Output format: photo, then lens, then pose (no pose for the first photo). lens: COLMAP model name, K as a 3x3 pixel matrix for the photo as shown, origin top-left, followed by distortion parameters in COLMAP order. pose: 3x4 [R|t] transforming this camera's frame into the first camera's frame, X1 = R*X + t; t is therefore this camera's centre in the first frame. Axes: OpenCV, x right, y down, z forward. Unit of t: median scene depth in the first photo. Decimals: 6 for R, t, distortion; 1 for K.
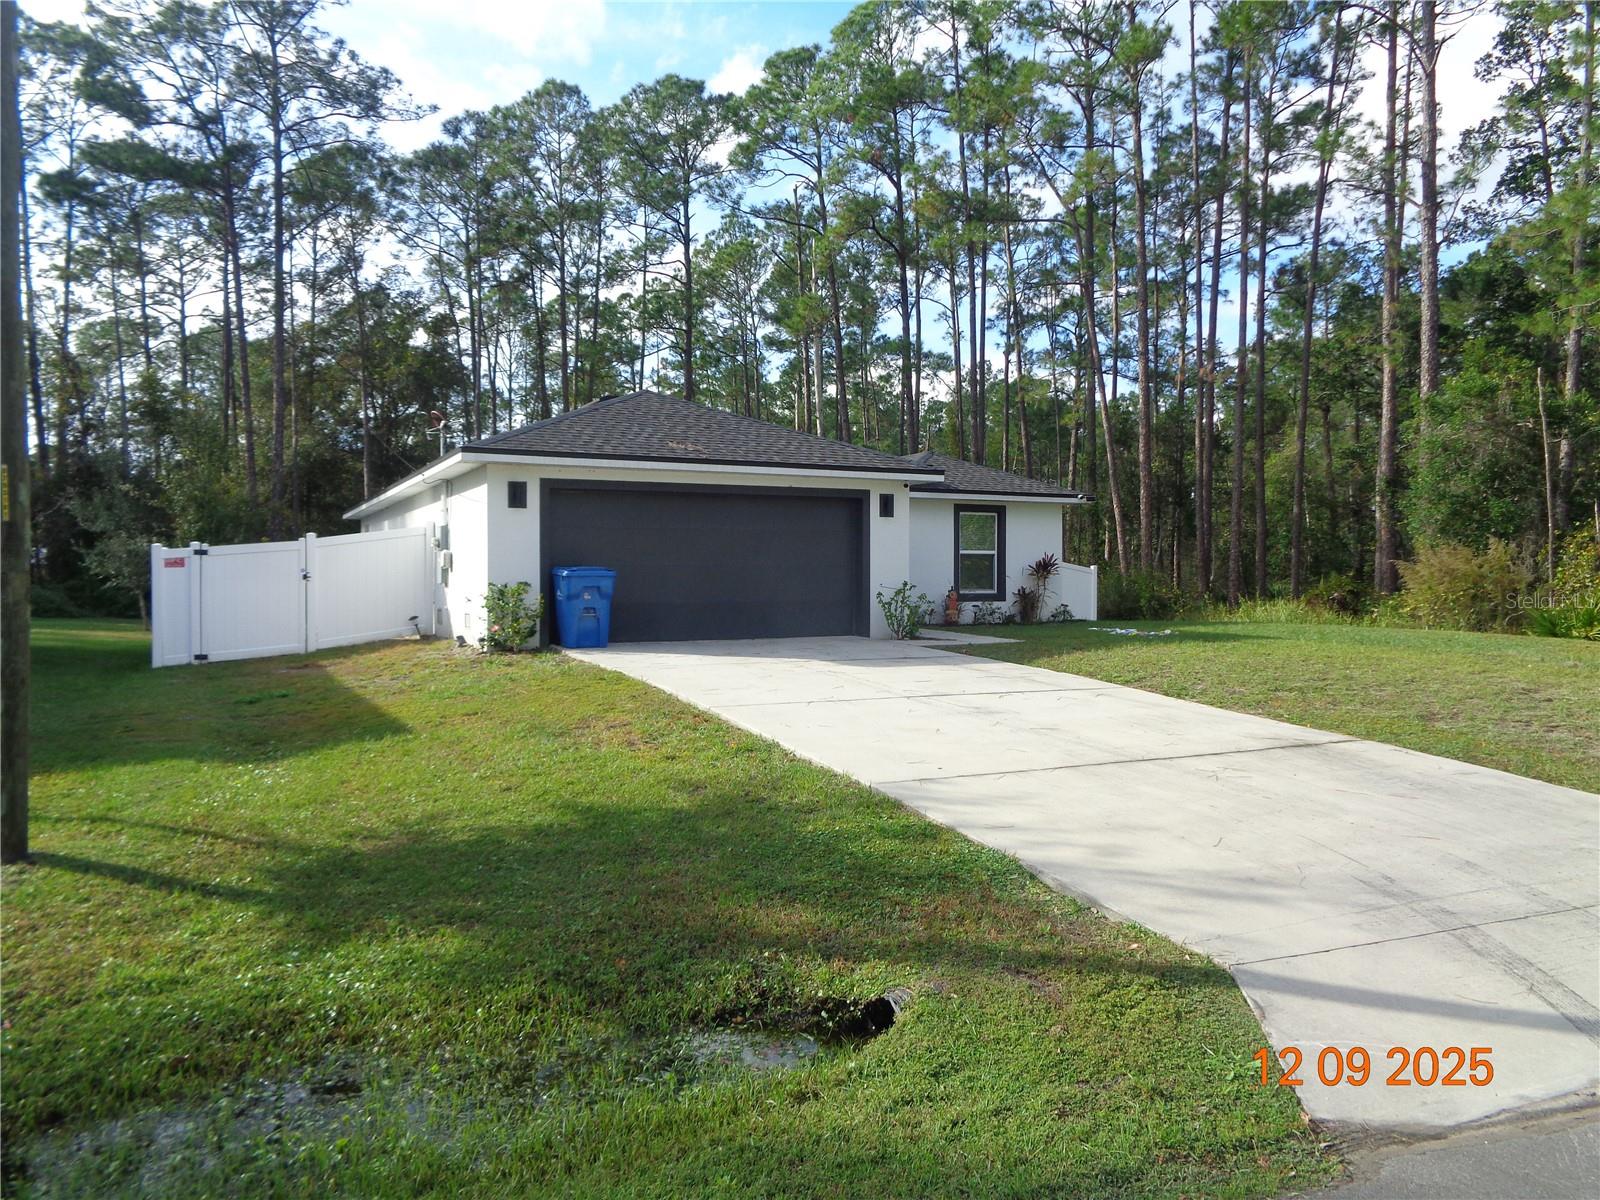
lens RADIAL K [[1199.1, 0, 802.9], [0, 1199.1, 652.7], [0, 0, 1]] dist [0.010385, 0.003560]
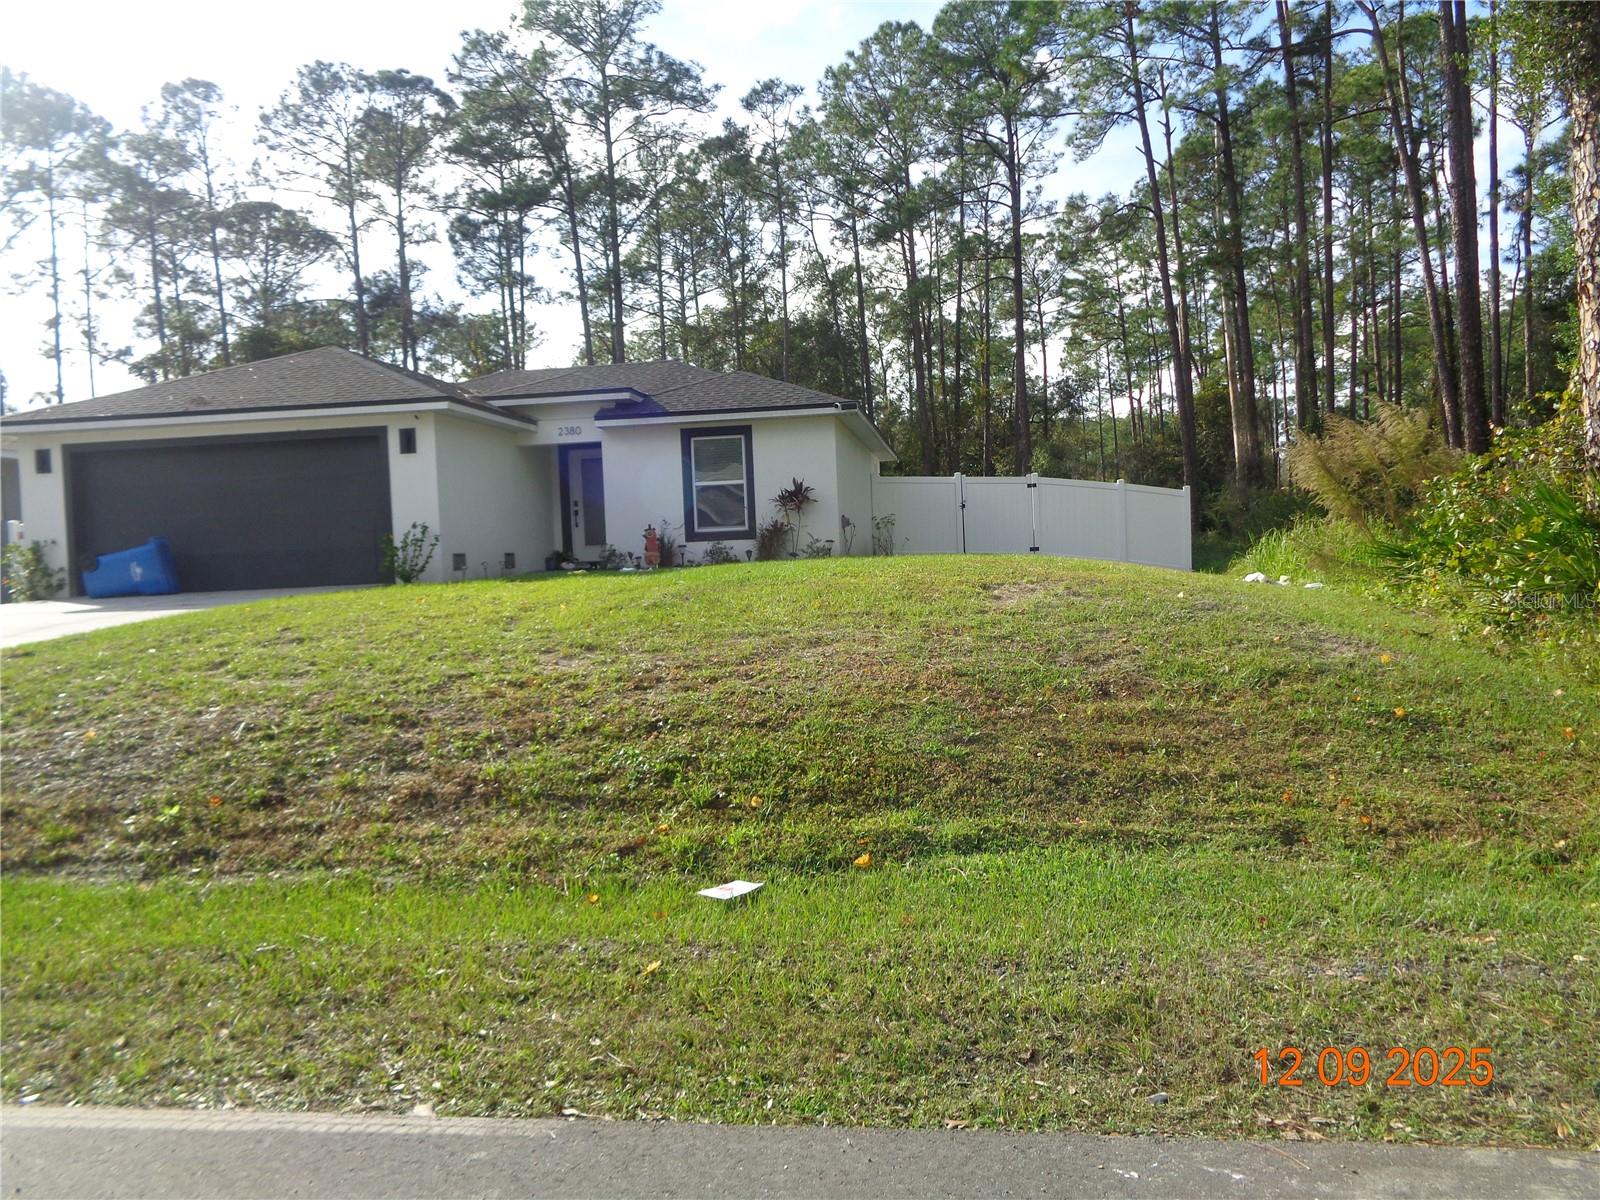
lens RADIAL K [[1237.1, 0, 817.7], [0, 1237.1, 603.2], [0, 0, 1]] dist [0.036139, 0.003030]
pose [[0.835316, -0.016186, -0.549532, 0.351951], [0.011105, 0.999859, -0.012569, 0.007507], [0.549658, 0.004397, 0.835378, 0.152295]]
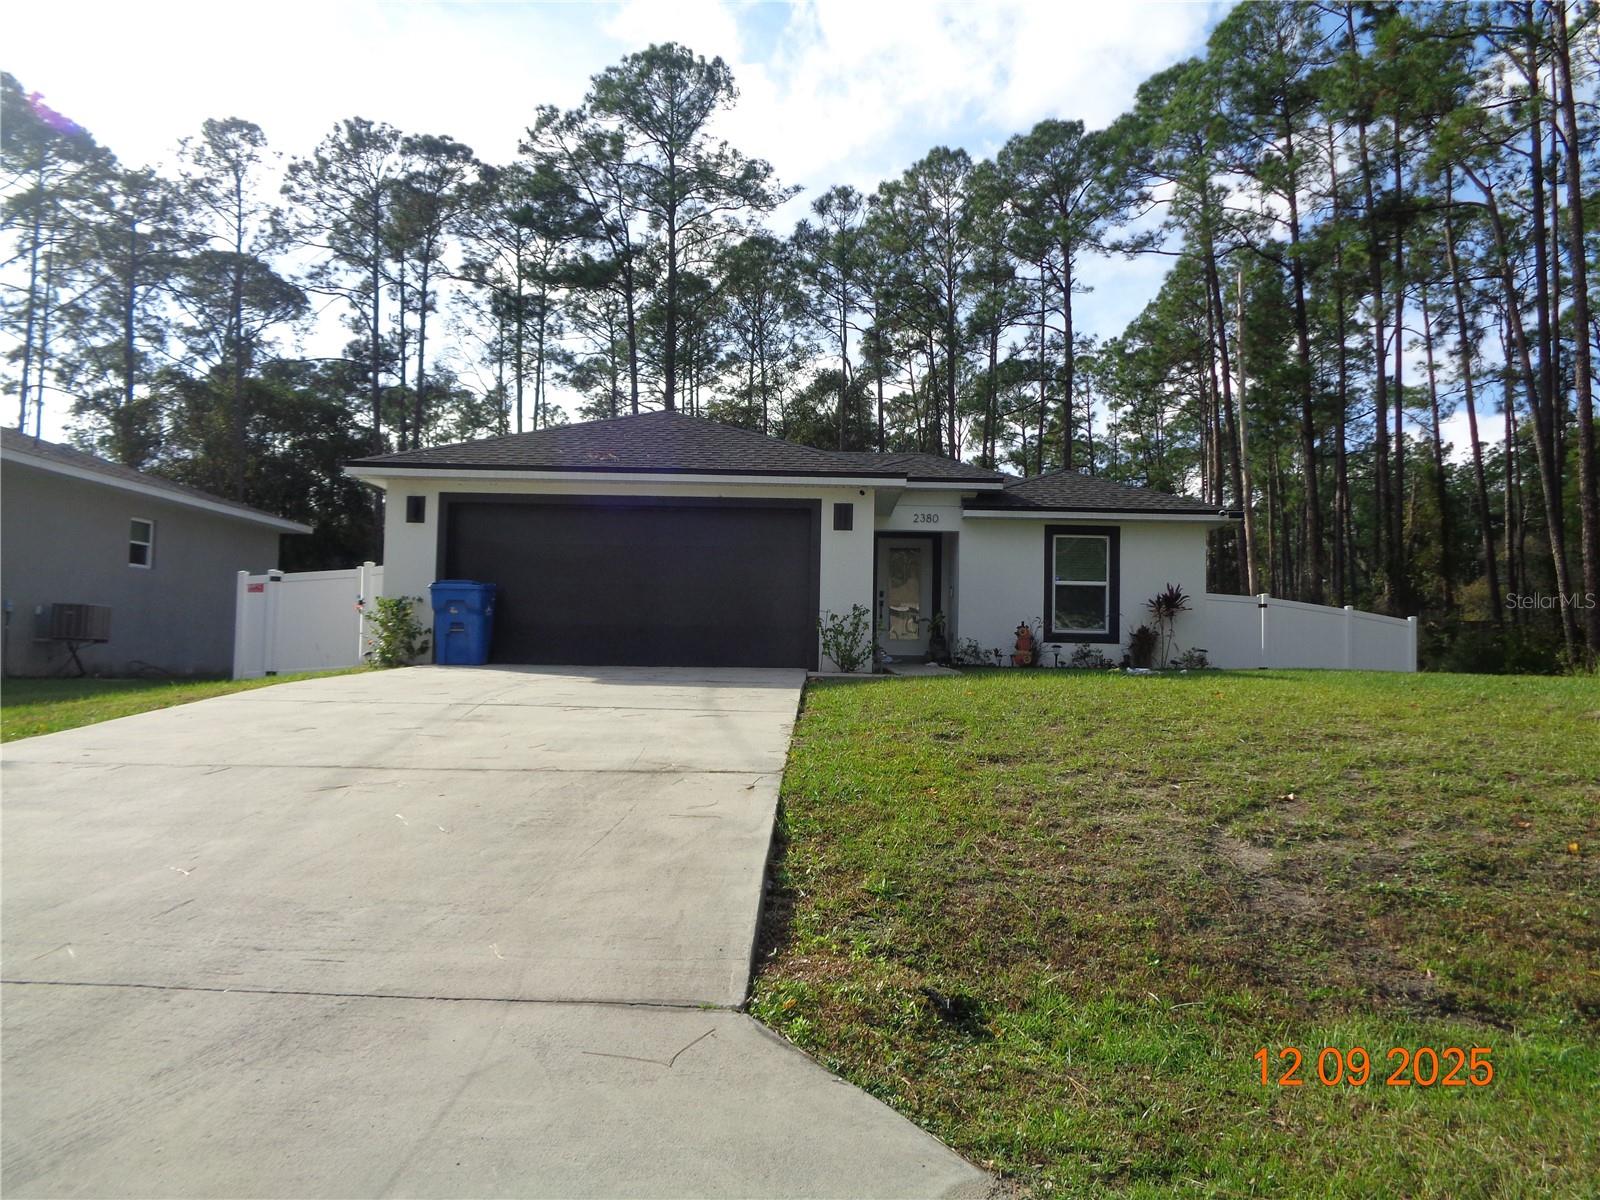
lens RADIAL K [[1189.9, 0, 824.7], [0, 1189.9, 660.0], [0, 0, 1]] dist [0.018684, 0.000300]
pose [[0.902119, 0.019644, -0.431040, 0.174706], [-0.044801, 0.997828, -0.048288, 0.008667], [0.429155, 0.062873, 0.901040, 0.095385]]
